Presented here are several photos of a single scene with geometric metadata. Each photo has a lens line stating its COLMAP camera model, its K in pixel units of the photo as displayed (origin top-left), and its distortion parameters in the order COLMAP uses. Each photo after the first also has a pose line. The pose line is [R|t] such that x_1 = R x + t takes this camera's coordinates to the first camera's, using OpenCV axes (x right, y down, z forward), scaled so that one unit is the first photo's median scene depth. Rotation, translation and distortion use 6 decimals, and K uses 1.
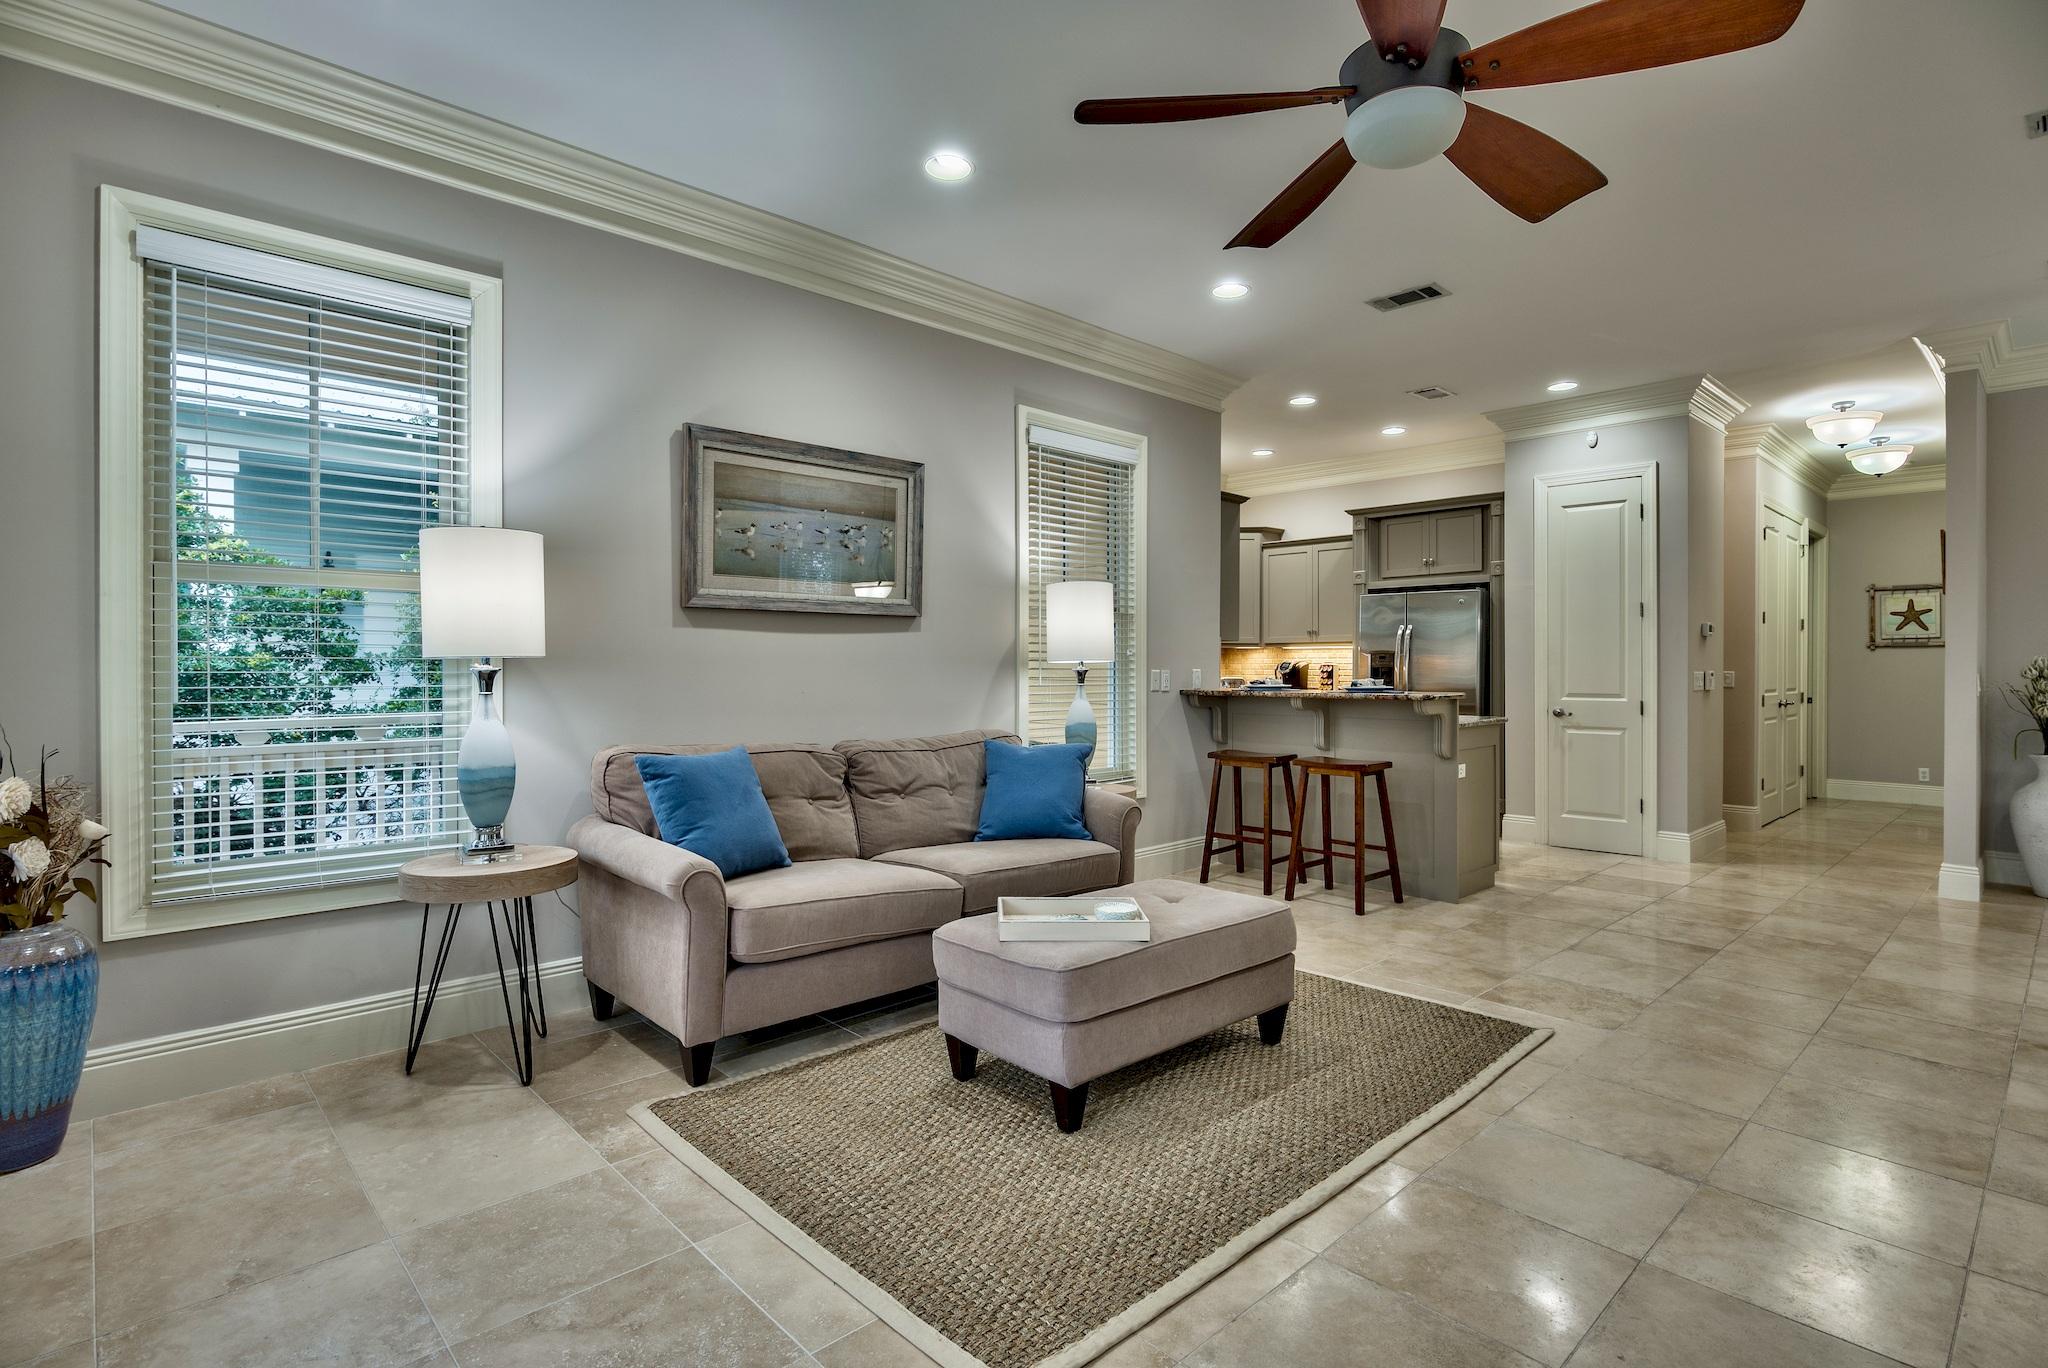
lens RADIAL K [[988.9, 0, 1018.7], [0, 988.9, 667.9], [0, 0, 1]] dist [0.000555, -0.000977]
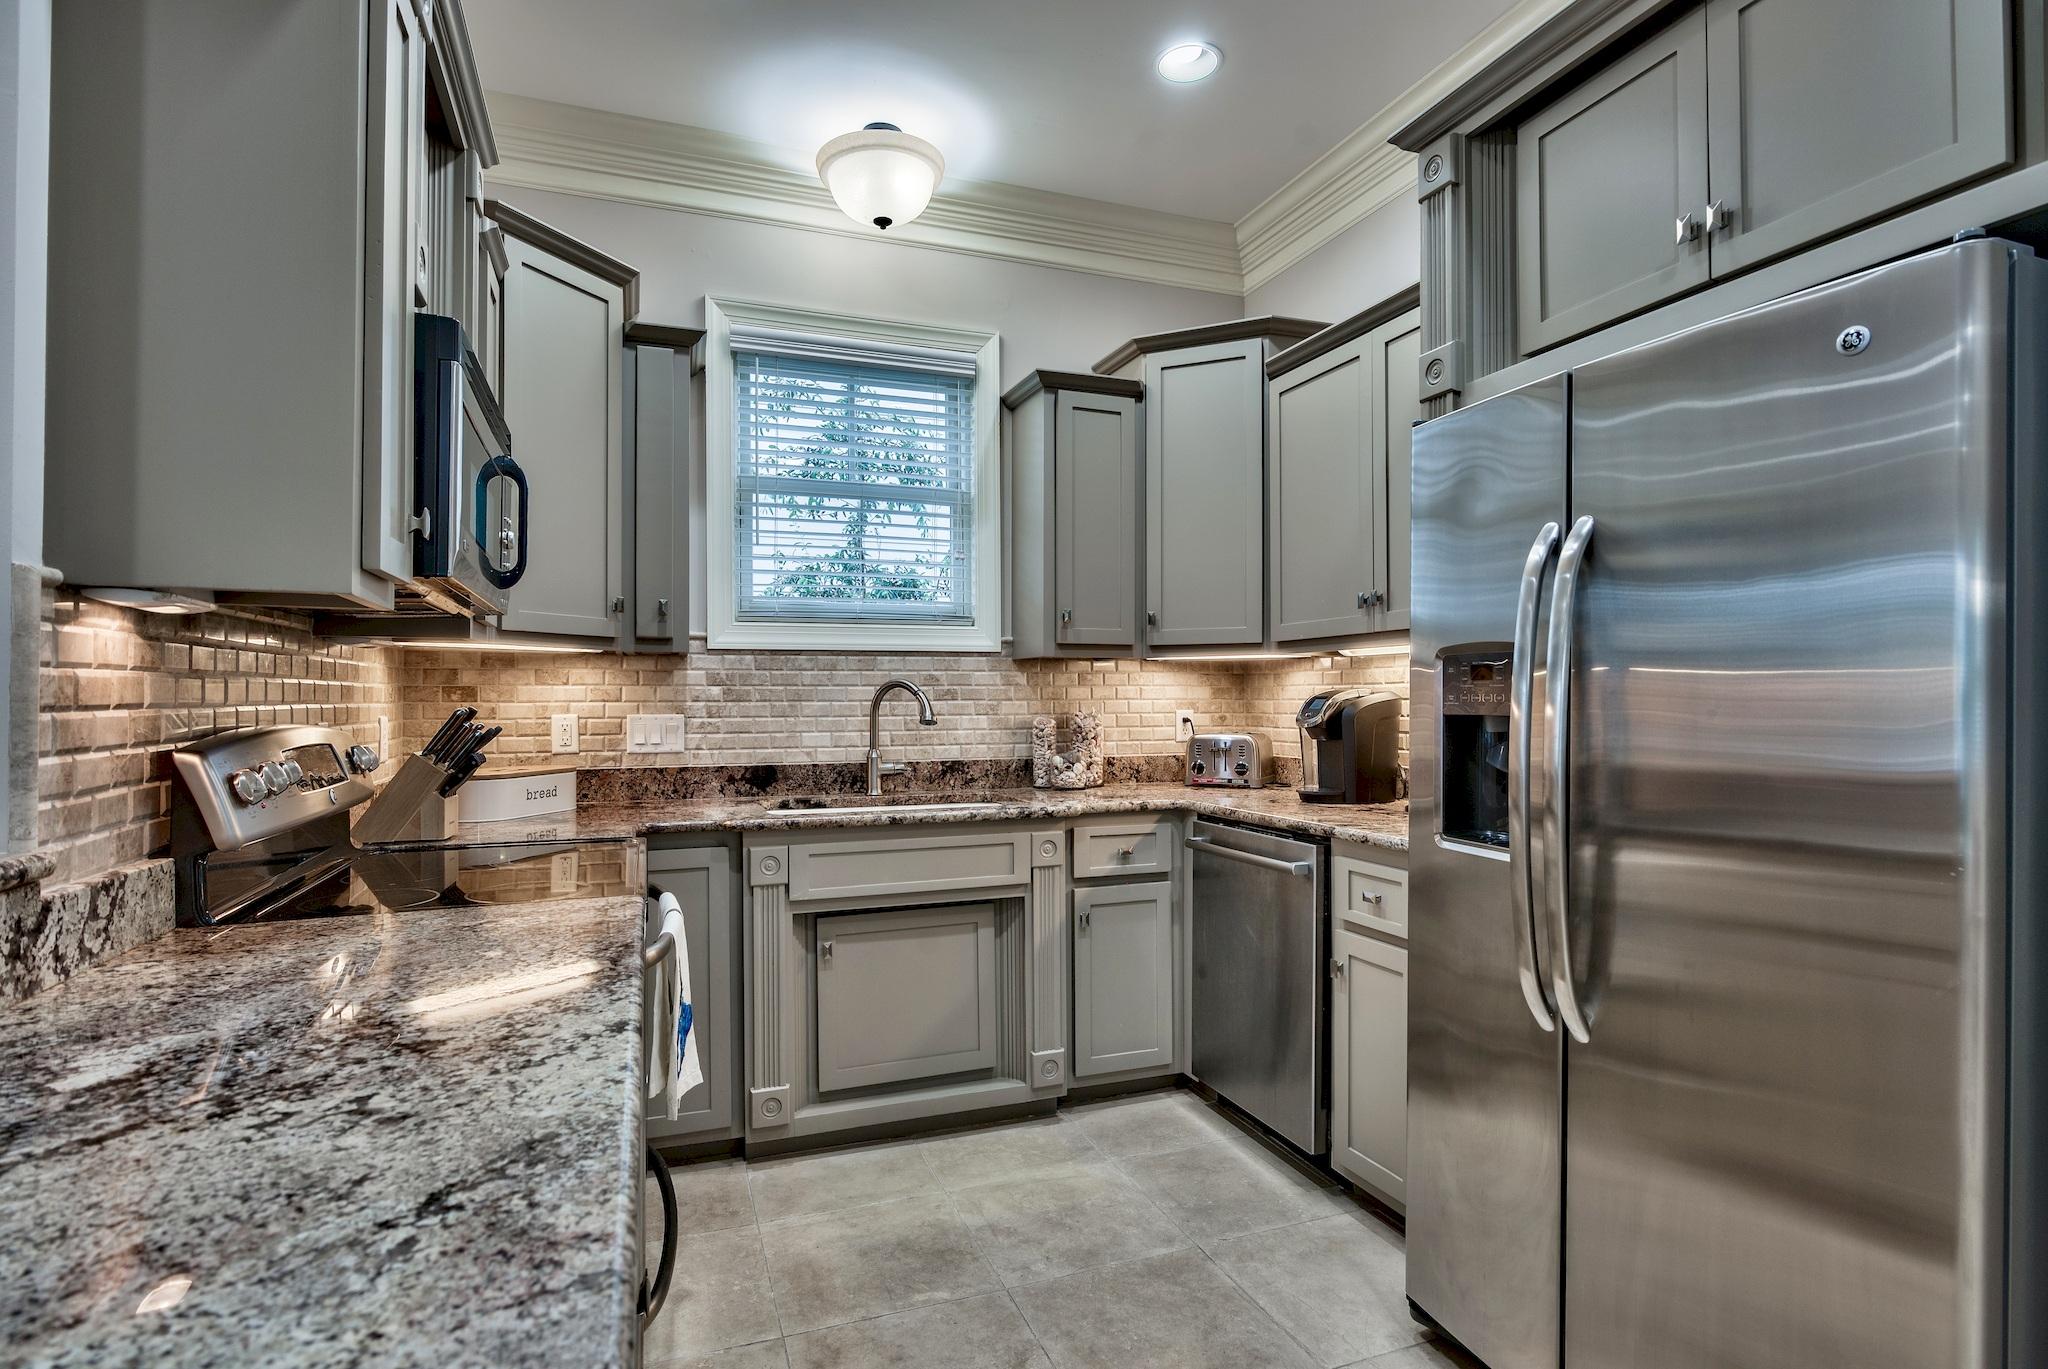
lens RADIAL K [[1043.1, 0, 1002.0], [0, 1043.1, 694.1], [0, 0, 1]] dist [-0.001355, 0.000334]
pose [[0.924654, -0.008670, -0.380709, 0.633805], [0.005484, 0.999940, -0.009453, -0.007053], [0.380768, 0.006653, 0.924647, 1.298166]]
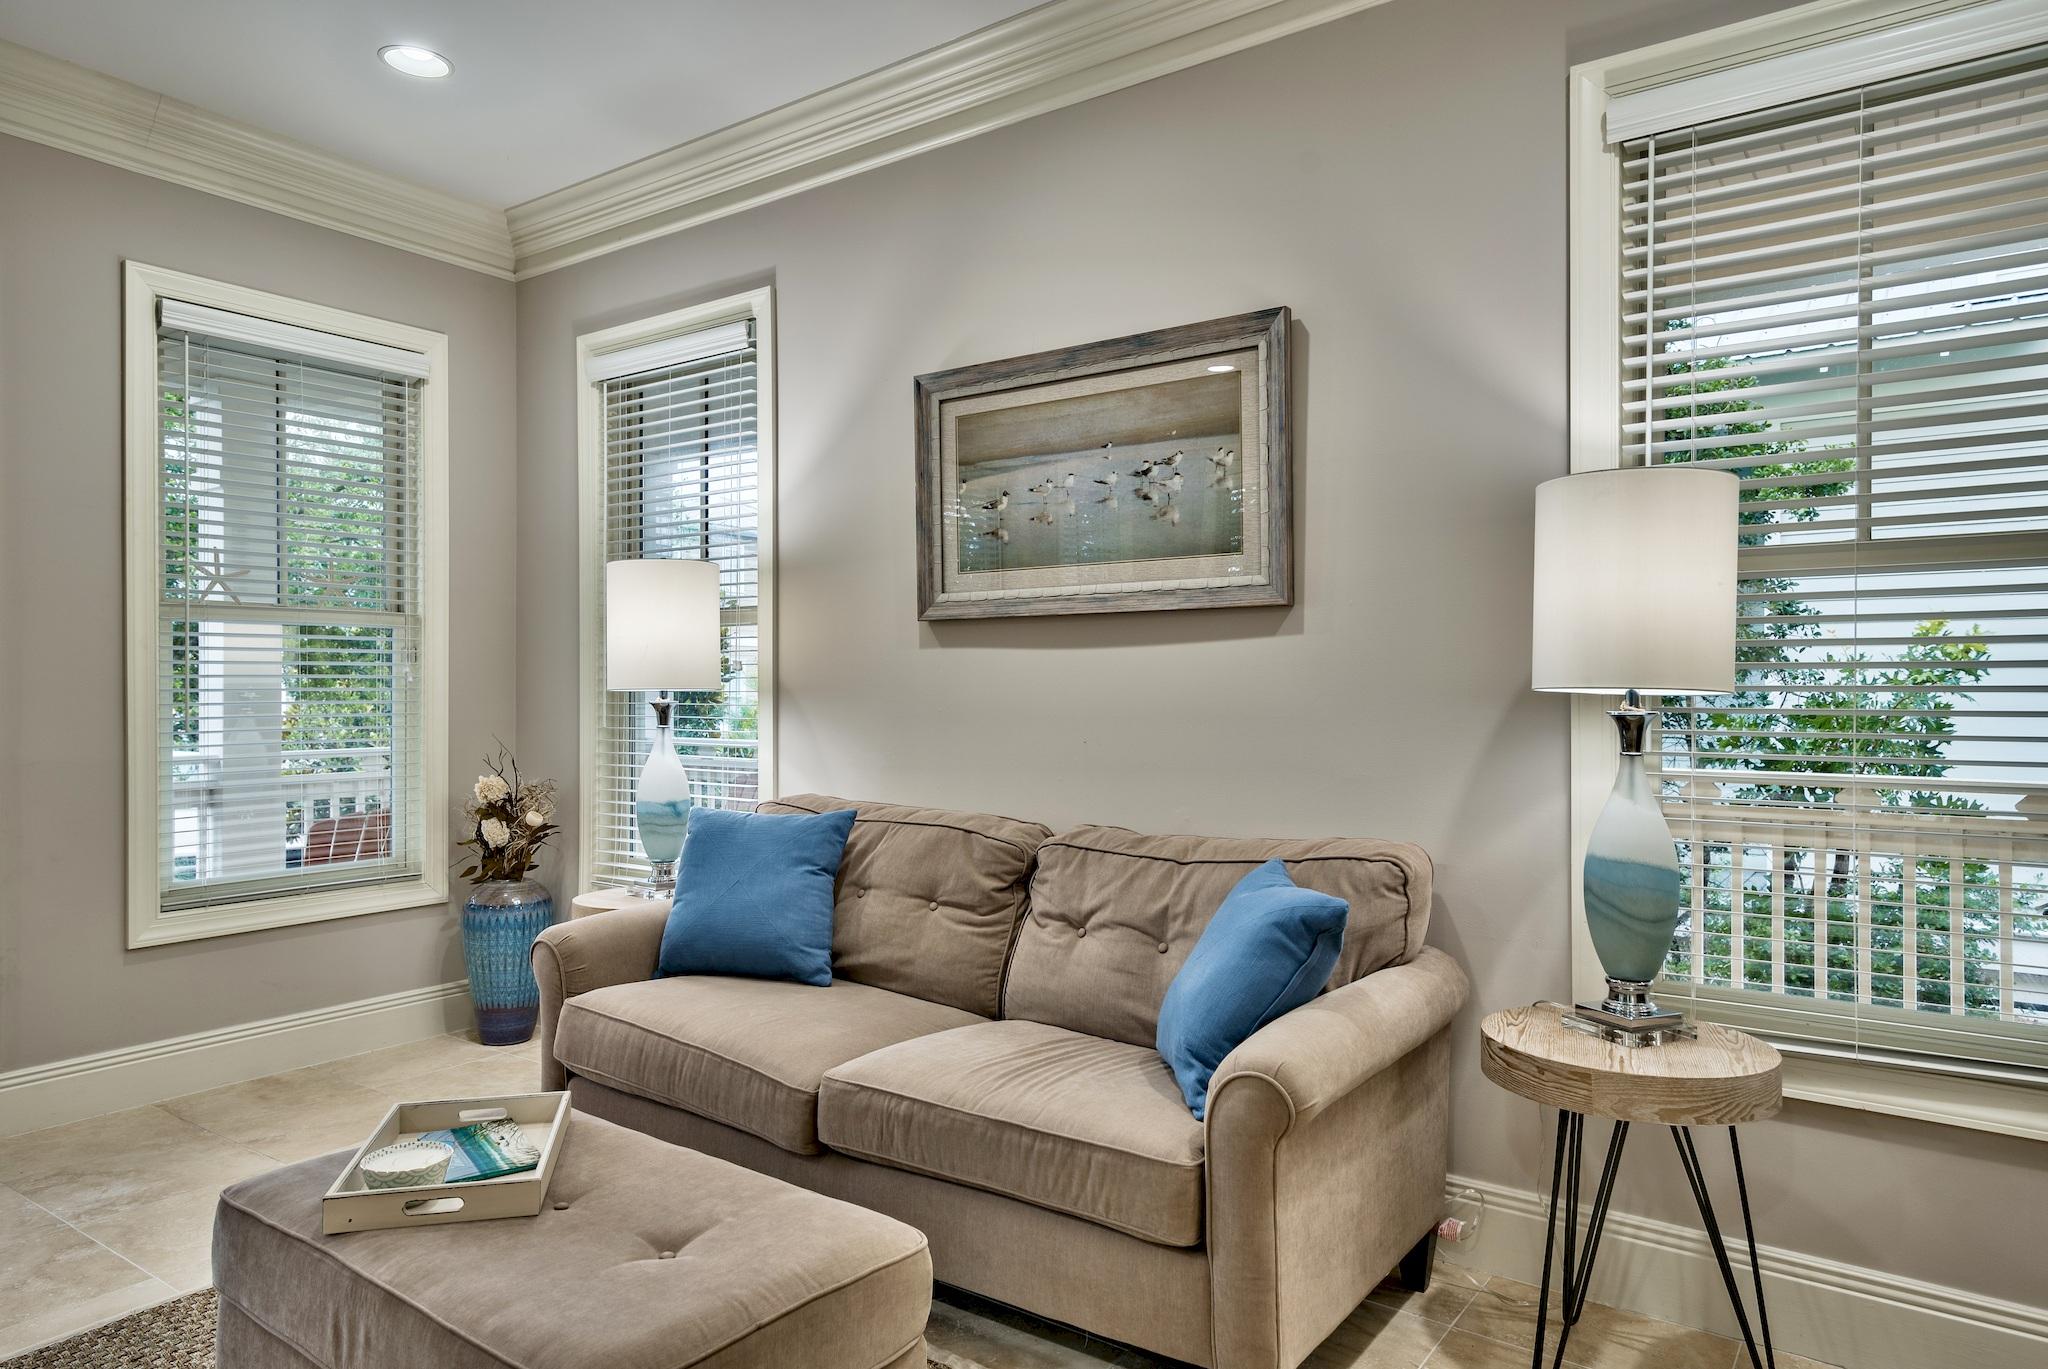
lens RADIAL K [[1275.4, 0, 1026.6], [0, 1275.4, 691.2], [0, 0, 1]] dist [0.027641, 0.000223]
pose [[0.201046, -0.001090, -0.979581, 0.557843], [-0.002062, 0.999997, -0.001536, -0.006121], [0.979580, 0.002329, 0.201043, 0.781088]]
